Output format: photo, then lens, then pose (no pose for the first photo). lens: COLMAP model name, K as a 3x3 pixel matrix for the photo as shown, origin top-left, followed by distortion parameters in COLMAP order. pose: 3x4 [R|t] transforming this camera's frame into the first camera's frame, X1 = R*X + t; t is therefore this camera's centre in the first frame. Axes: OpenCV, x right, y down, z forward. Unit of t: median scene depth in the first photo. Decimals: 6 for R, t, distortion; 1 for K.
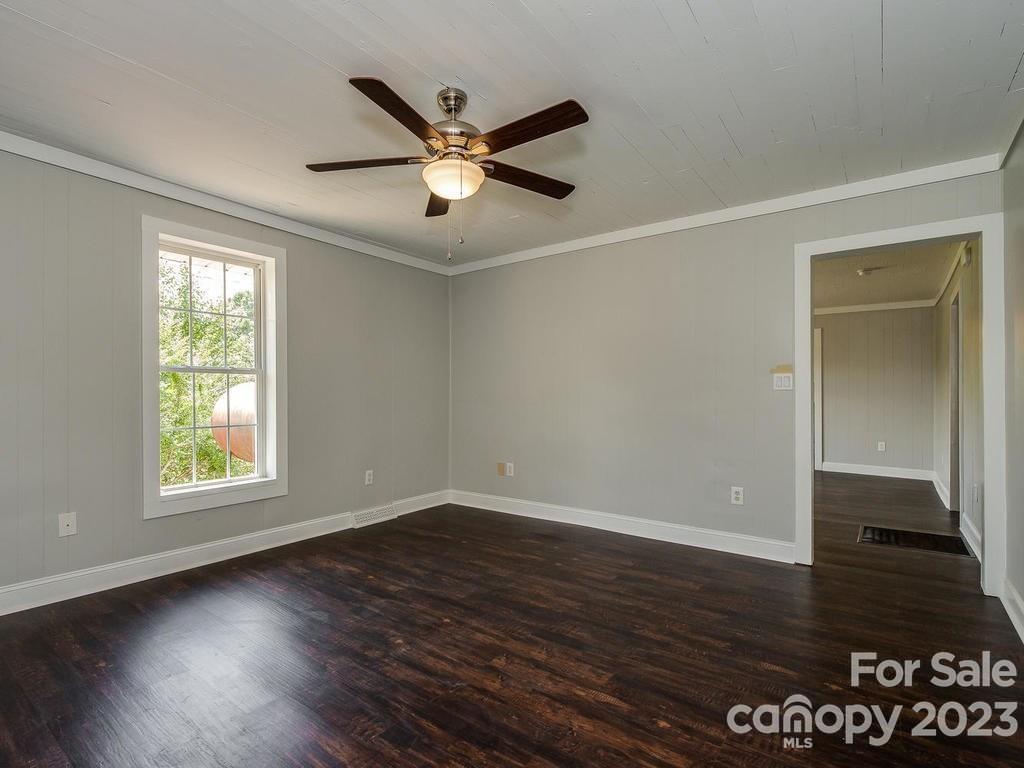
lens RADIAL K [[513.4, 0, 512.3], [0, 513.4, 393.4], [0, 0, 1]] dist [-0.001440, -0.000306]
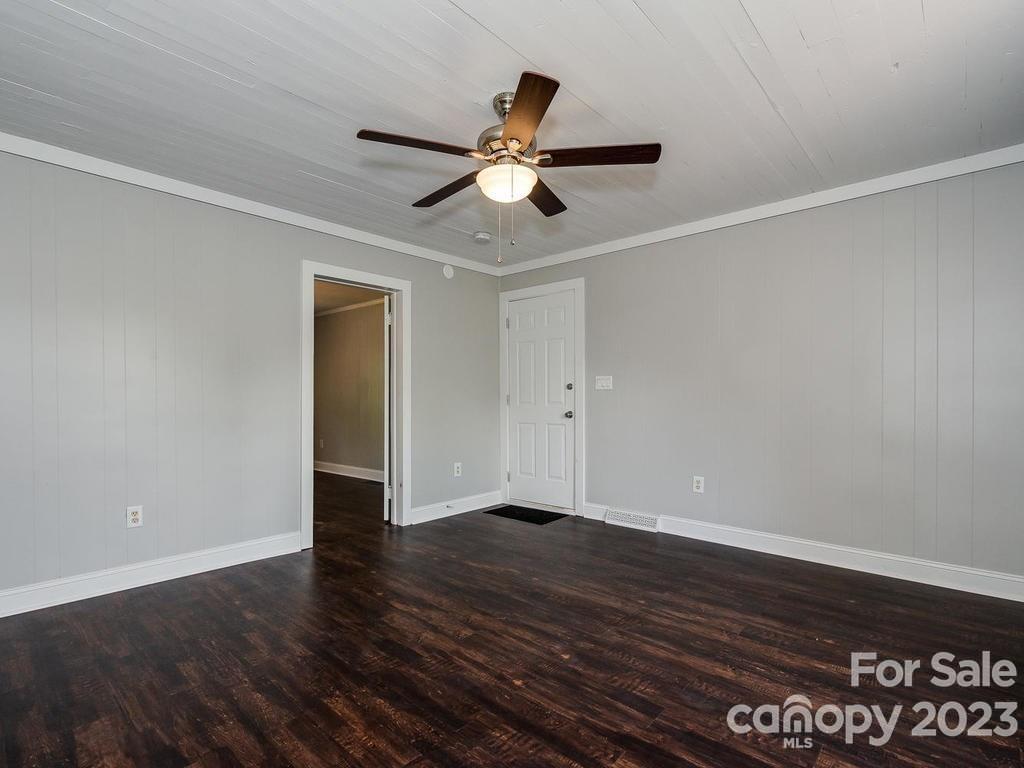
lens RADIAL K [[513.4, 0, 512.3], [0, 513.4, 393.4], [0, 0, 1]] dist [-0.001440, -0.000306]
pose [[-0.996472, 0.003350, 0.083863, -0.204934], [0.002396, 0.999931, -0.011477, 0.013170], [-0.083896, -0.011236, -0.996411, 1.962455]]
